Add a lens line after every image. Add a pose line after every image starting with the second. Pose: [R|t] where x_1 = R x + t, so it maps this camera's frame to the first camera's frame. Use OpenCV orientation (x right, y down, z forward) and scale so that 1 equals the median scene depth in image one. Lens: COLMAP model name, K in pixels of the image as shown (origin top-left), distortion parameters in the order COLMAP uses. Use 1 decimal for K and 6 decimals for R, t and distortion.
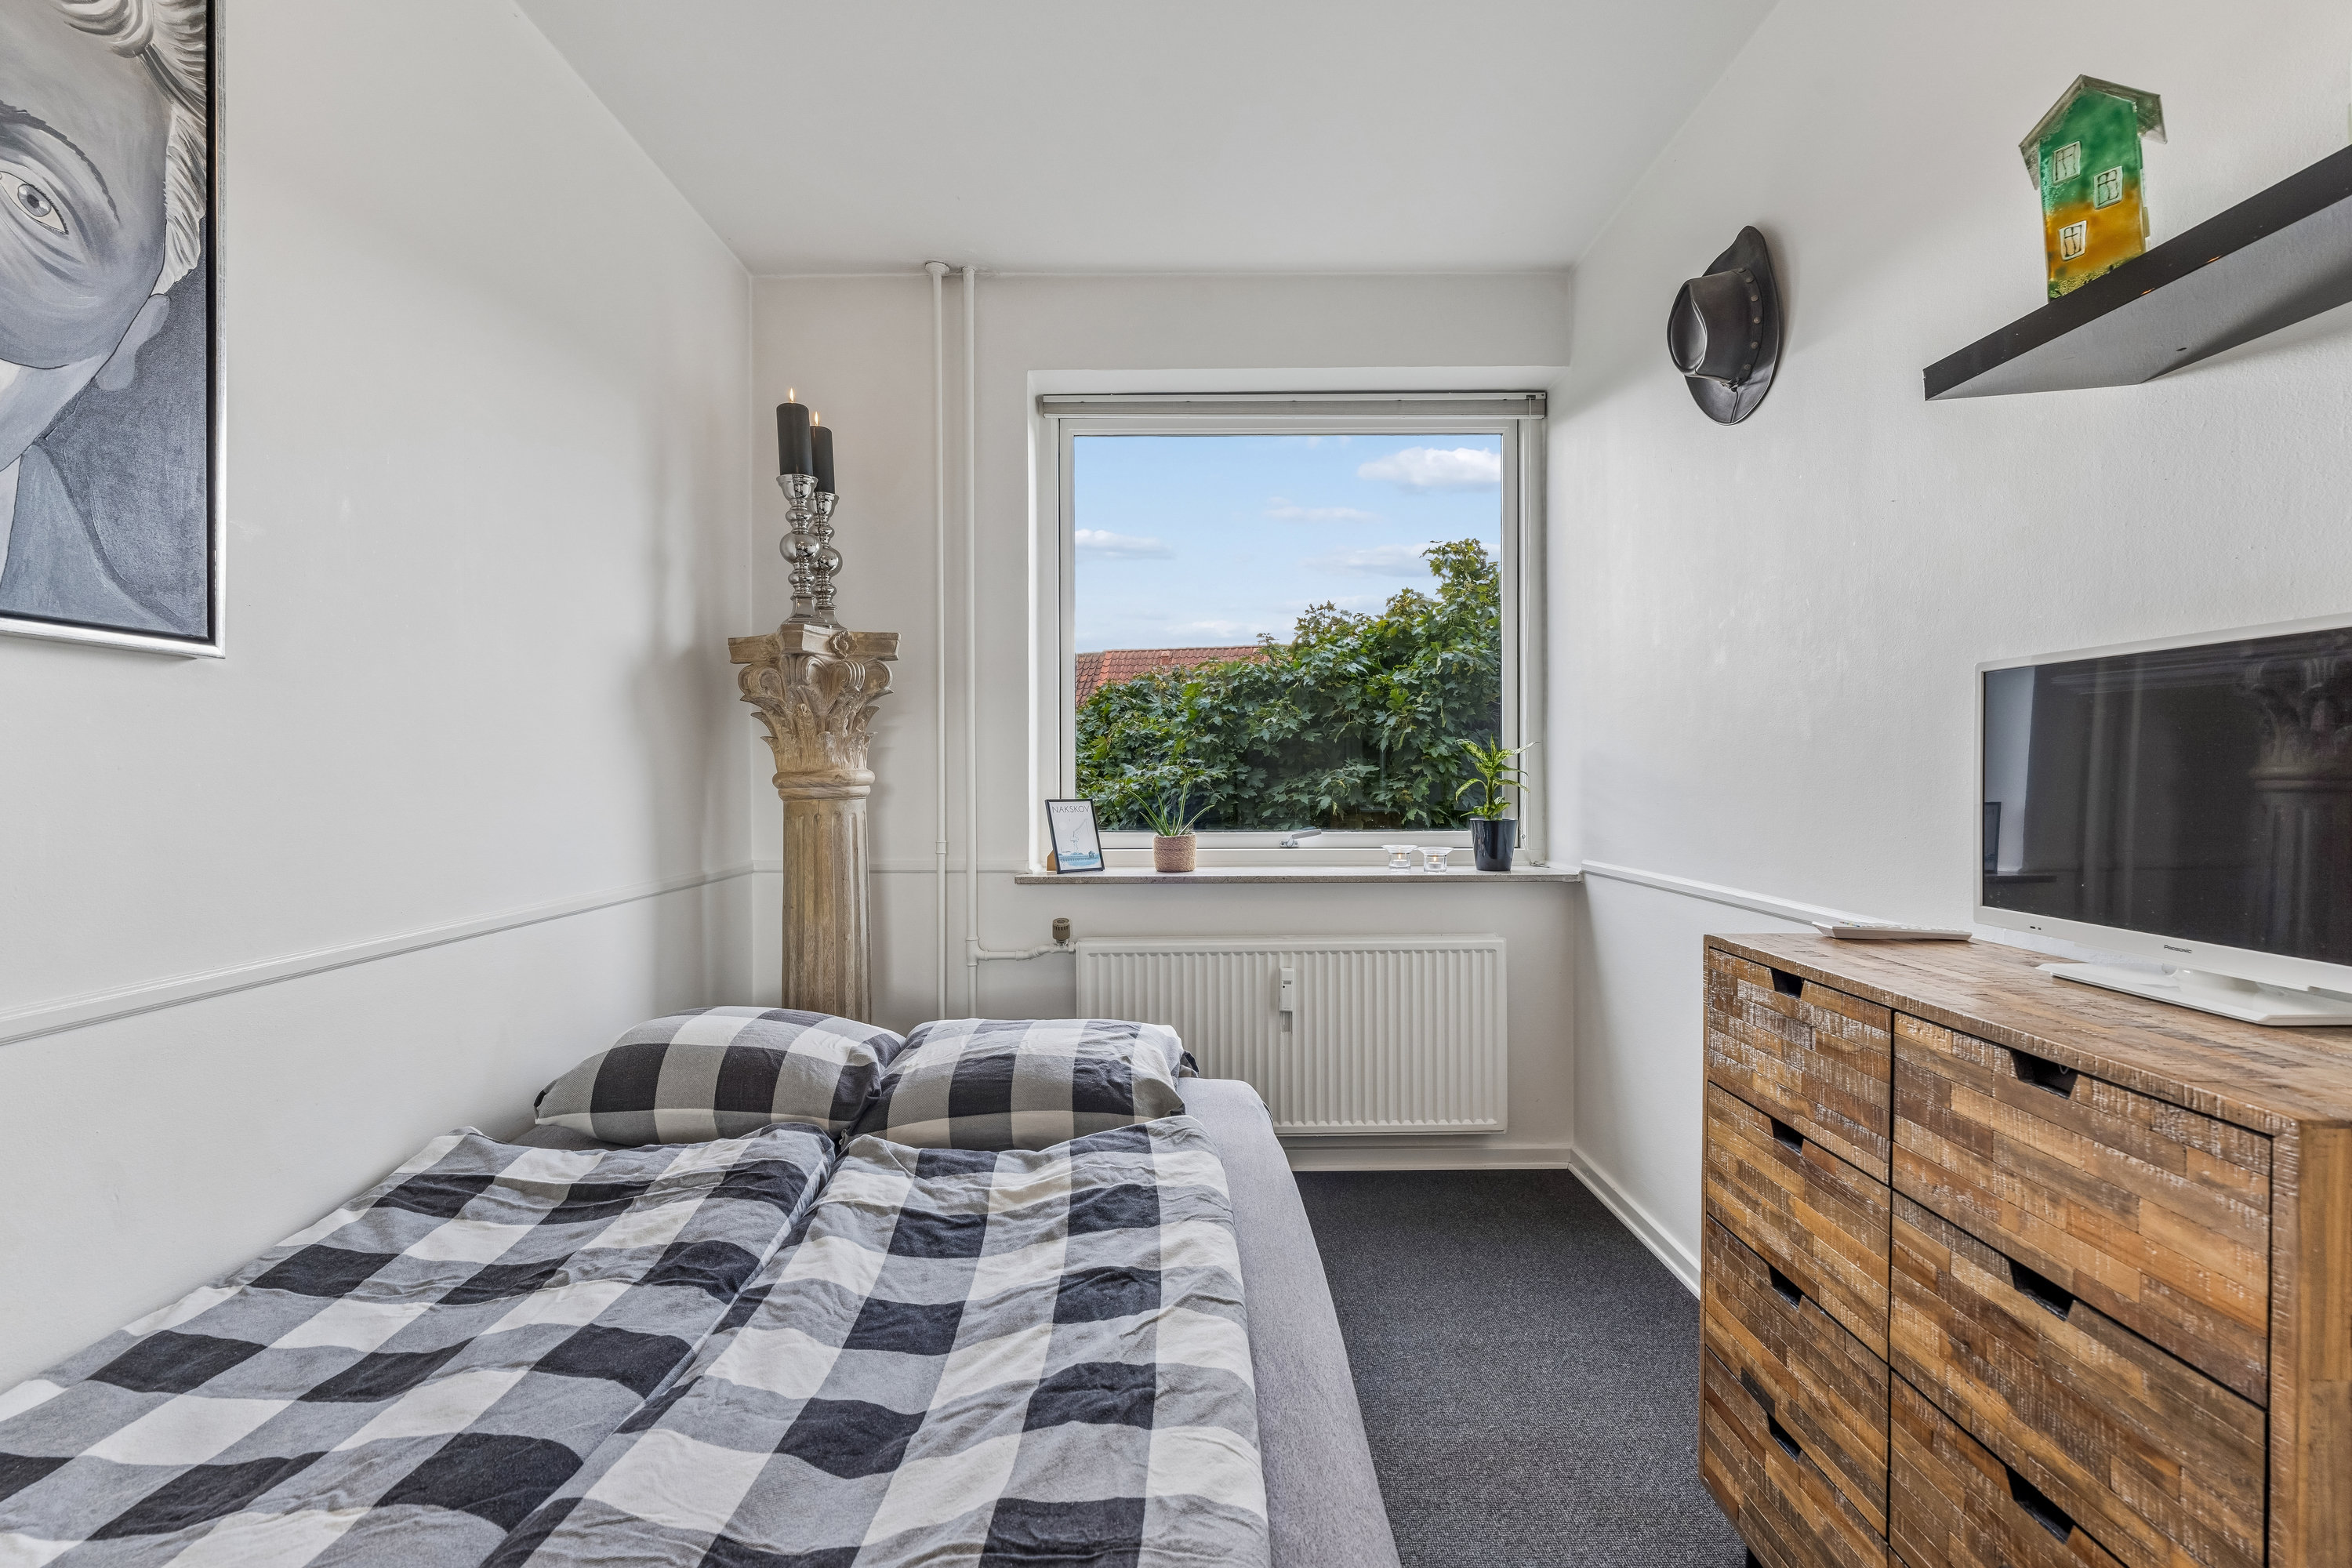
lens RADIAL K [[1059.2, 0, 1177.6], [0, 1059.2, 767.1], [0, 0, 1]] dist [-0.004593, 0.000417]
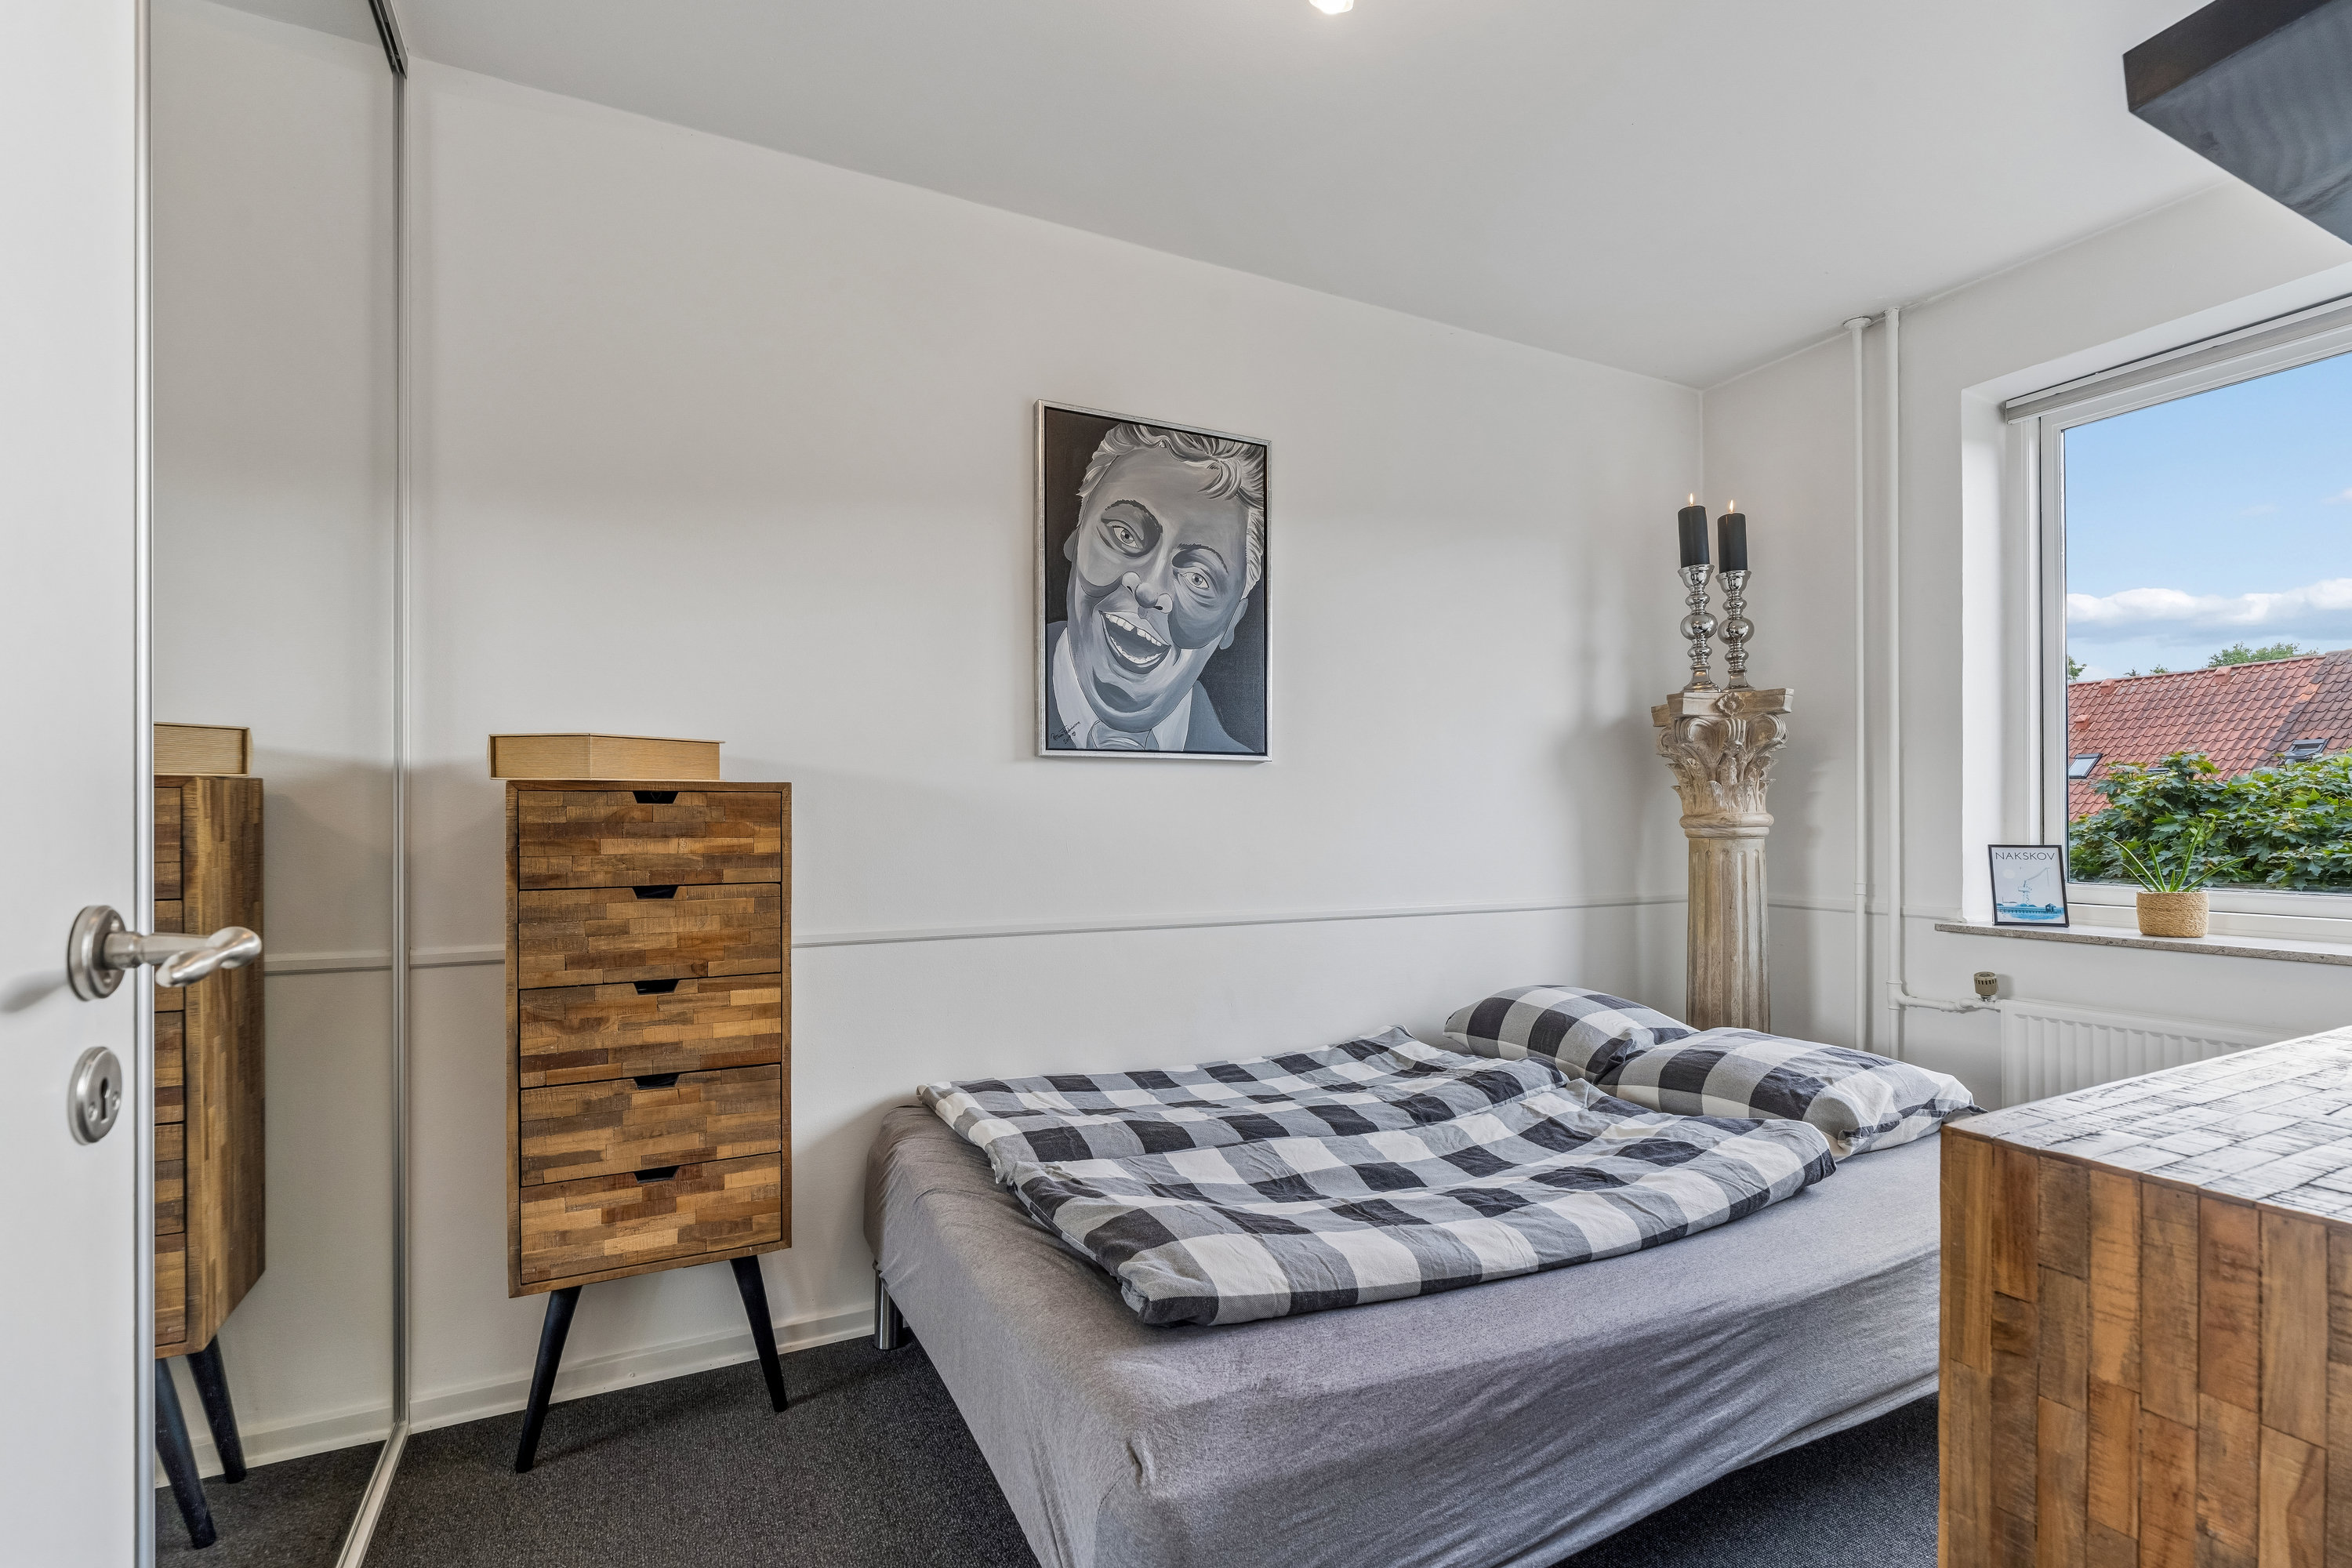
lens RADIAL K [[1059.2, 0, 1178.7], [0, 1059.2, 802.8], [0, 0, 1]] dist [-0.004593, 0.000417]
pose [[0.459066, -0.011312, -0.888330, 0.648041], [0.006019, 0.999936, -0.009623, -0.001916], [0.888382, -0.000929, 0.459104, -0.094598]]
